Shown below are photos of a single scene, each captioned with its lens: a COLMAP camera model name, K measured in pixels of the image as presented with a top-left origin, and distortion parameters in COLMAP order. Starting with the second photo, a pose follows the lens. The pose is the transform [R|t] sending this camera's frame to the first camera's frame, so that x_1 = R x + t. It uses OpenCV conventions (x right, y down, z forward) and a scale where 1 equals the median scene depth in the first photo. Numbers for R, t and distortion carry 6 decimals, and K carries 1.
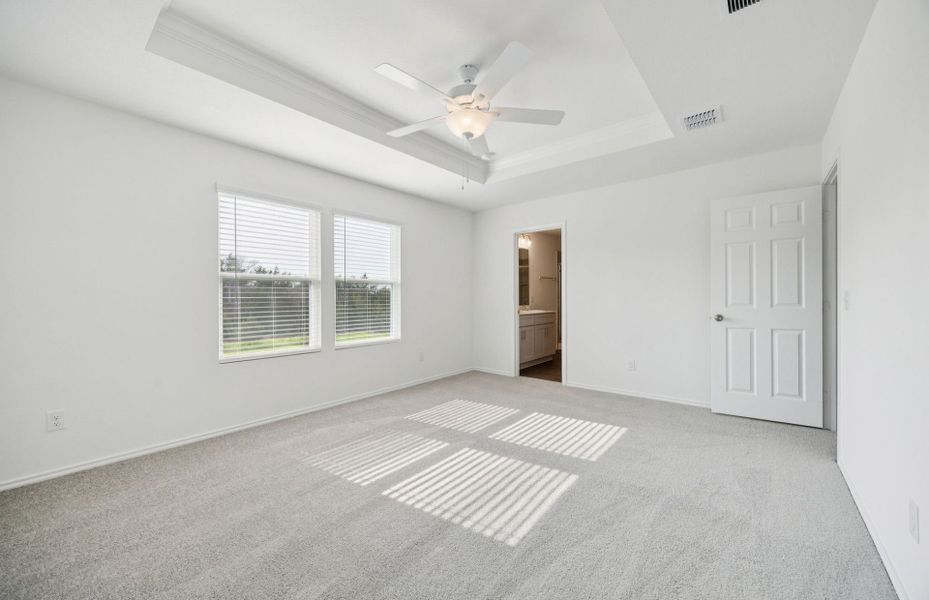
lens RADIAL K [[357.0, 0, 467.6], [0, 357.0, 297.0], [0, 0, 1]] dist [-0.001917, -0.000093]
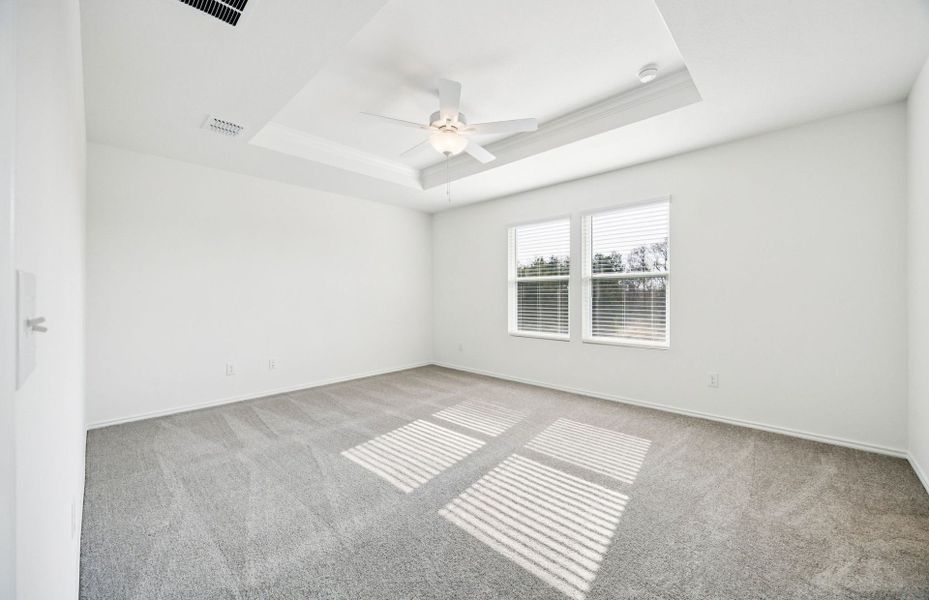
lens RADIAL K [[357.0, 0, 467.6], [0, 357.0, 297.0], [0, 0, 1]] dist [-0.001917, -0.000093]
pose [[-0.076675, 0.004422, -0.997046, 0.838349], [0.000671, 0.999990, 0.004383, 0.008056], [0.997056, -0.000333, -0.076678, 0.862914]]
